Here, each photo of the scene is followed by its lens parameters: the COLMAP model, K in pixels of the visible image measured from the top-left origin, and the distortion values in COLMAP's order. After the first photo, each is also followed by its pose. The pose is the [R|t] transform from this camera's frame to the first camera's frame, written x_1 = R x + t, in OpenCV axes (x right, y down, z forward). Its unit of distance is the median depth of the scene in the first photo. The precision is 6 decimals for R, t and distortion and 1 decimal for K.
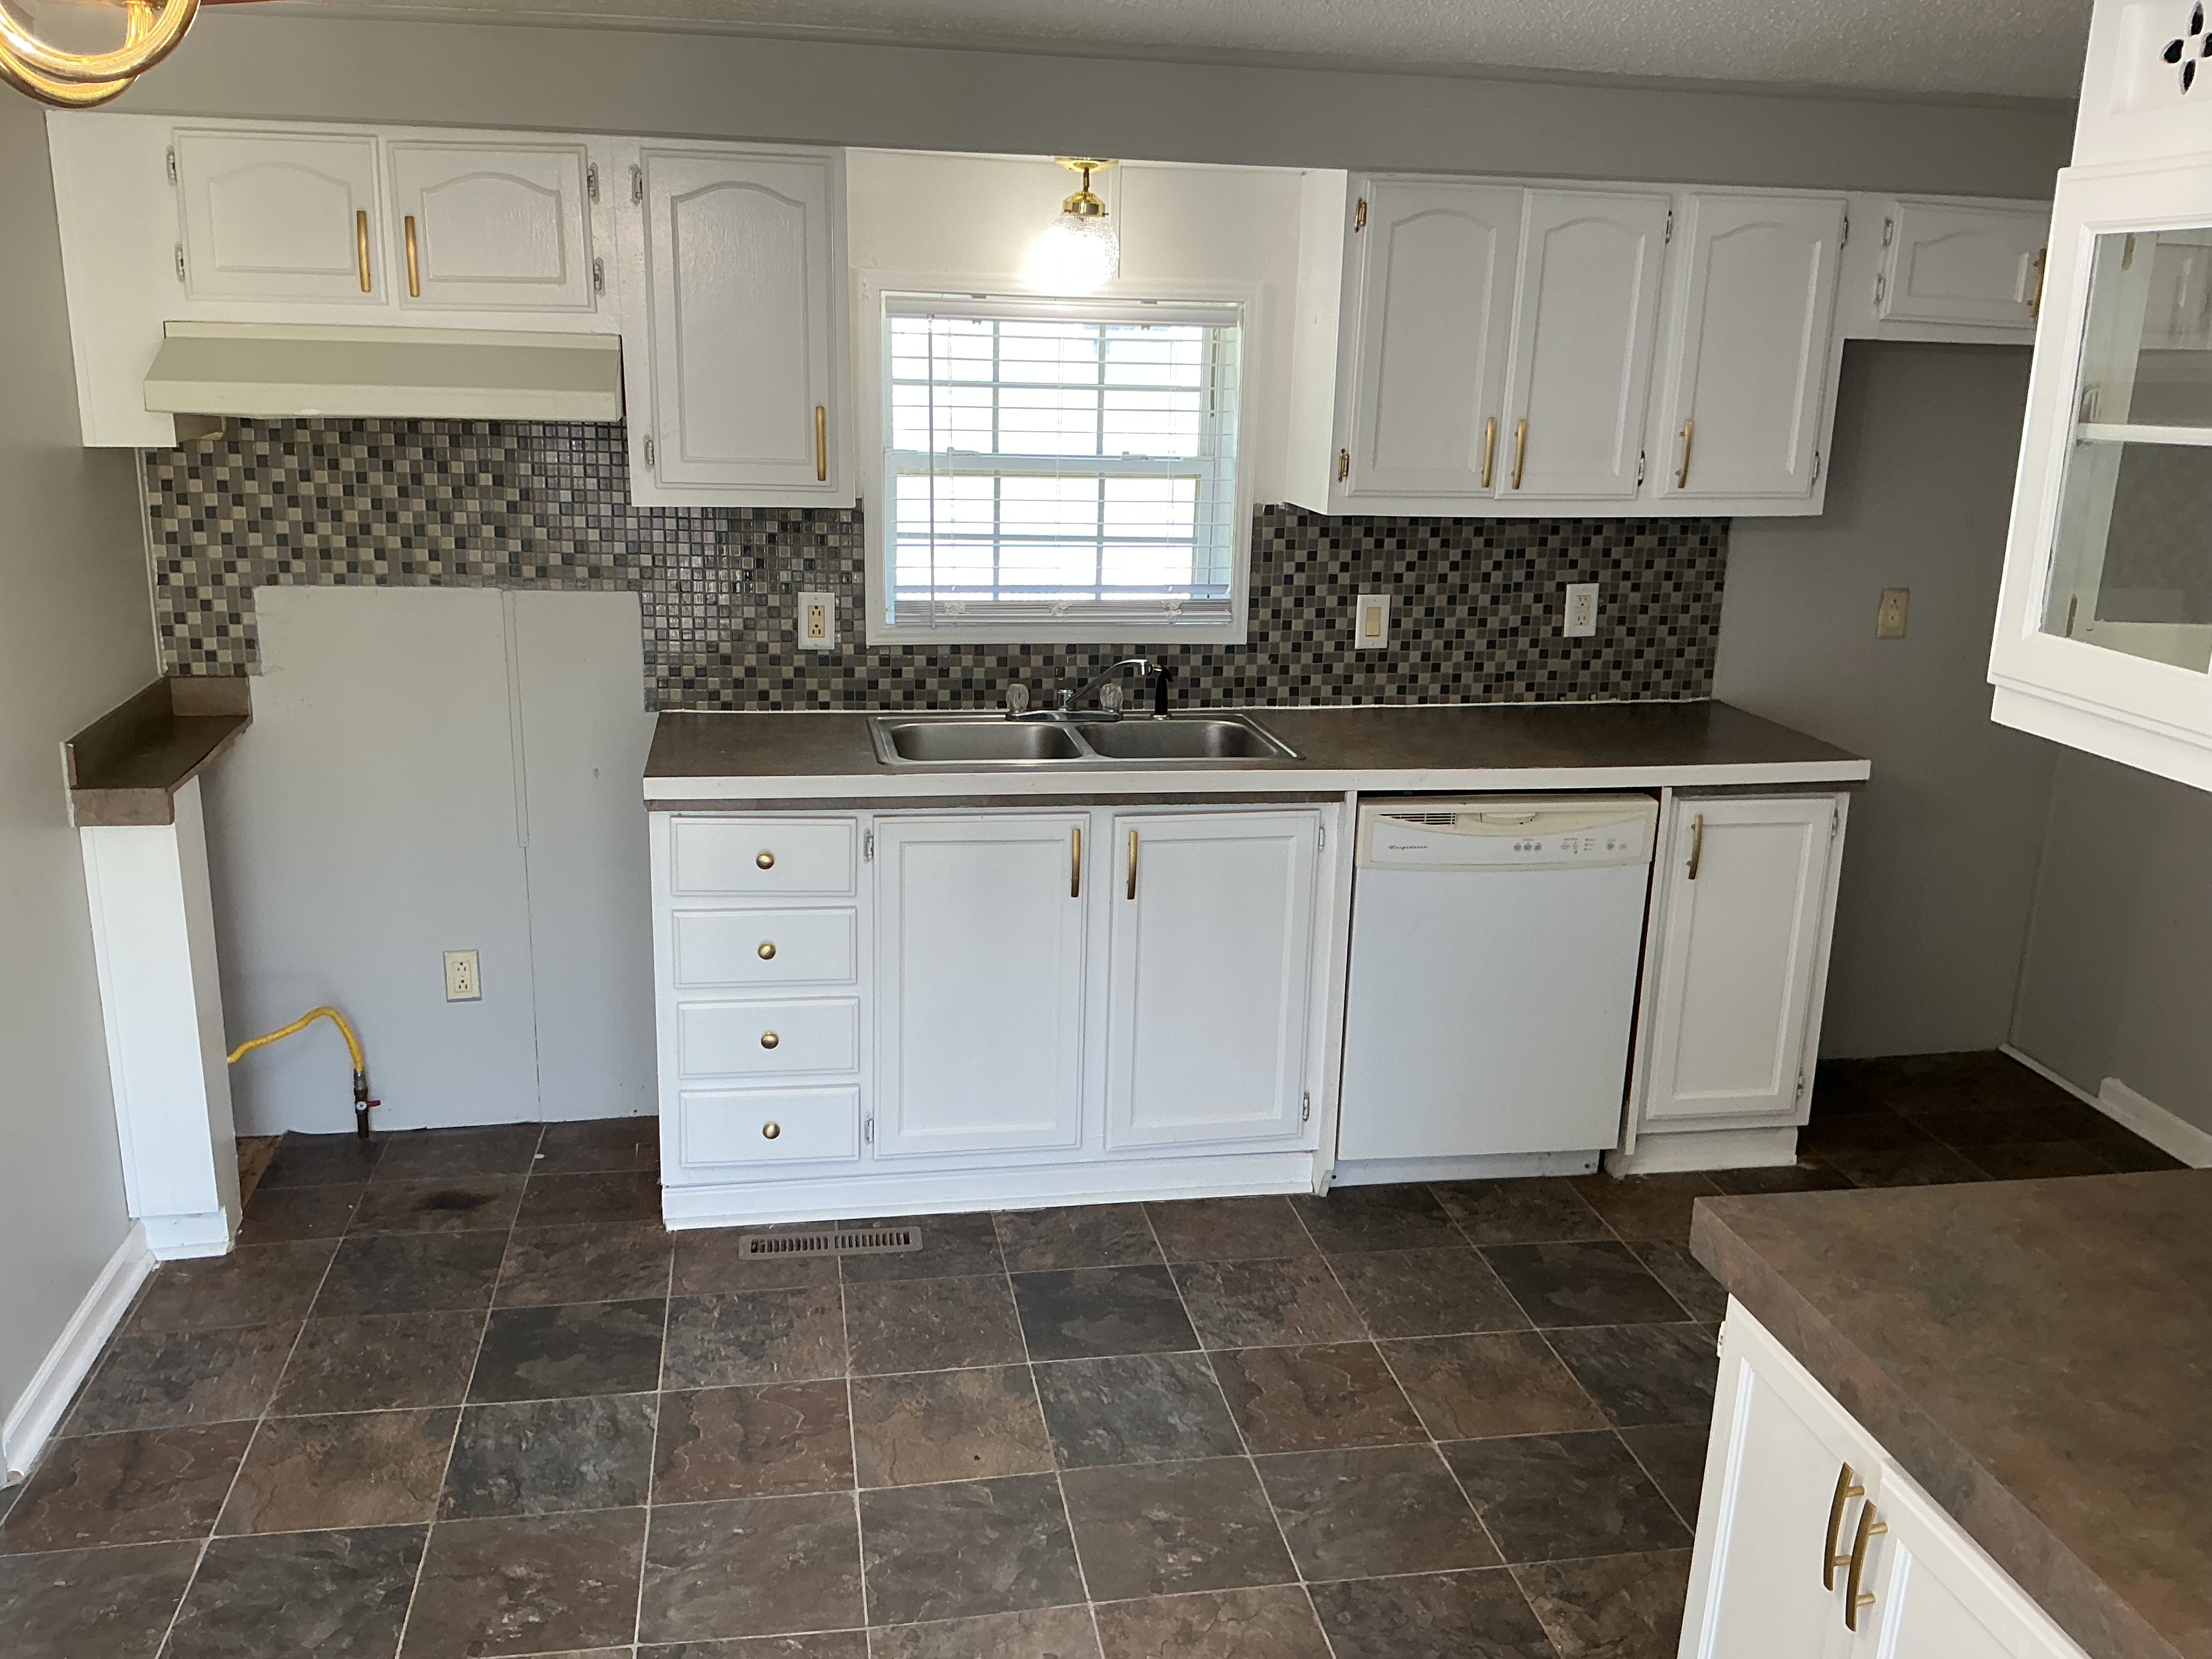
lens RADIAL K [[1850.4, 0, 1113.2], [0, 1850.4, 827.9], [0, 0, 1]] dist [0.160745, -0.342691]
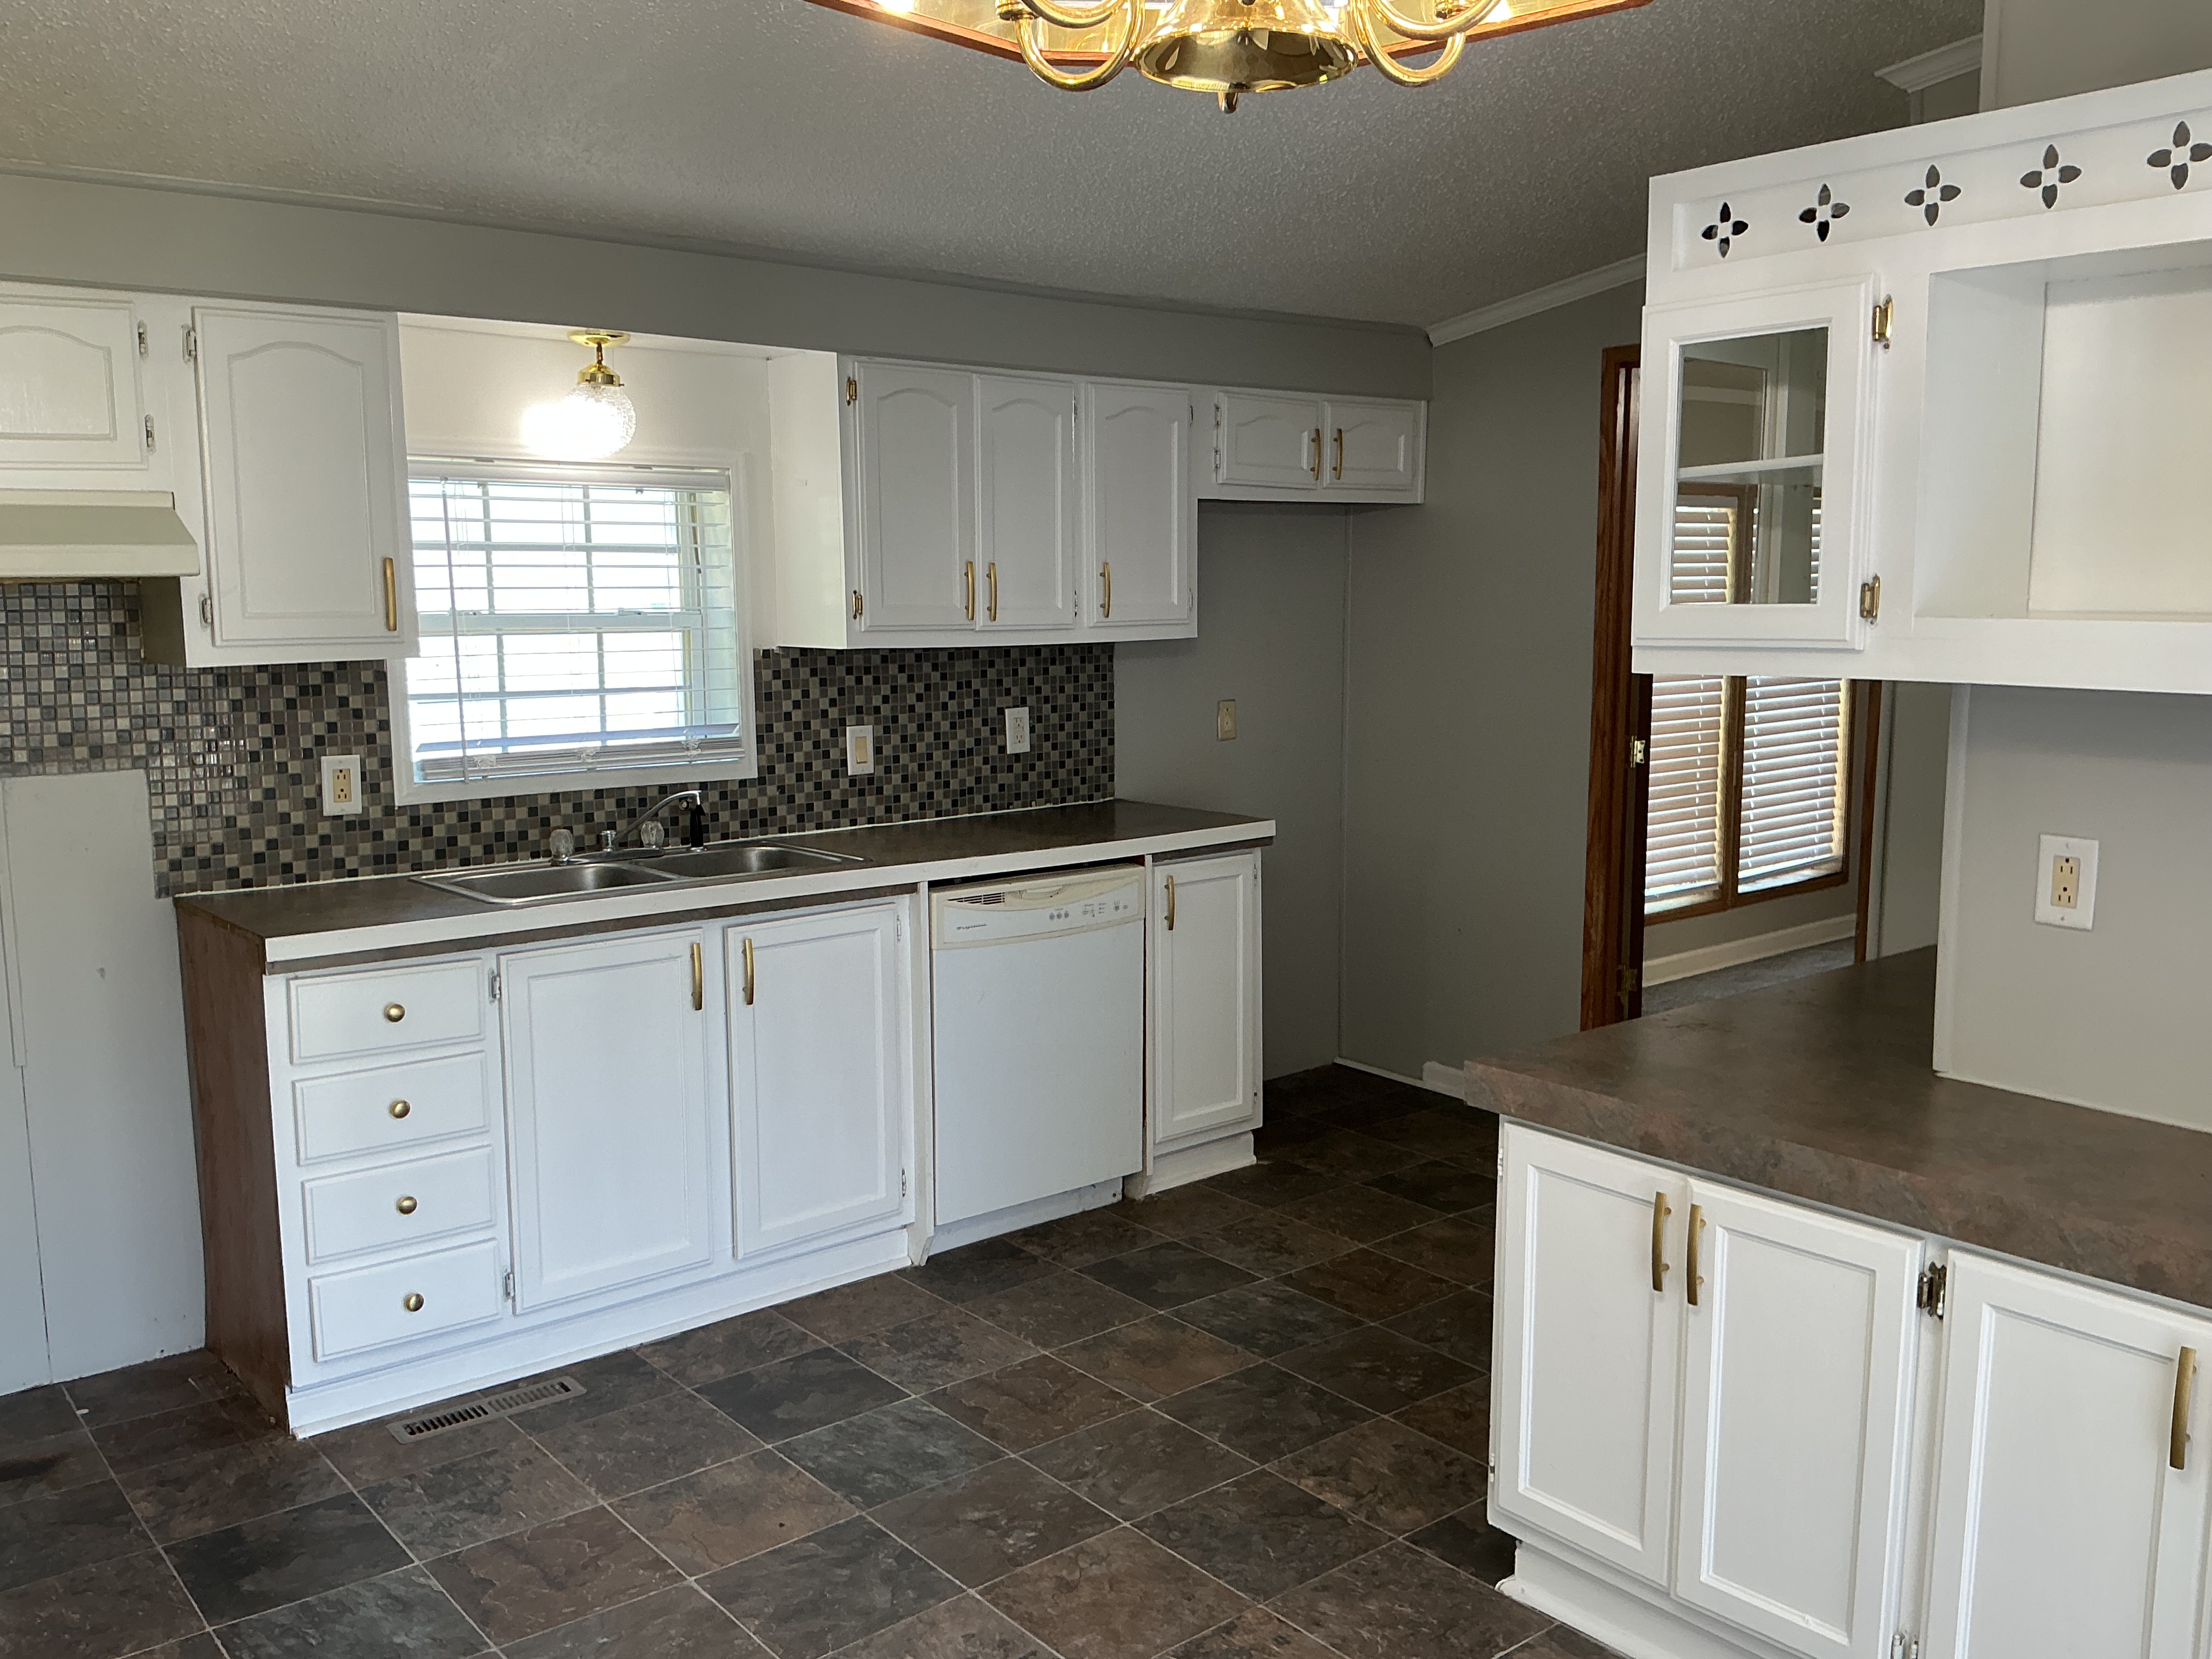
lens RADIAL K [[1850.4, 0, 1113.2], [0, 1850.4, 827.9], [0, 0, 1]] dist [0.160745, -0.342691]
pose [[0.870199, -0.096789, 0.483100, -0.285789], [0.157991, 0.983553, -0.087531, 0.059374], [-0.466683, 0.152495, 0.871179, -0.033846]]
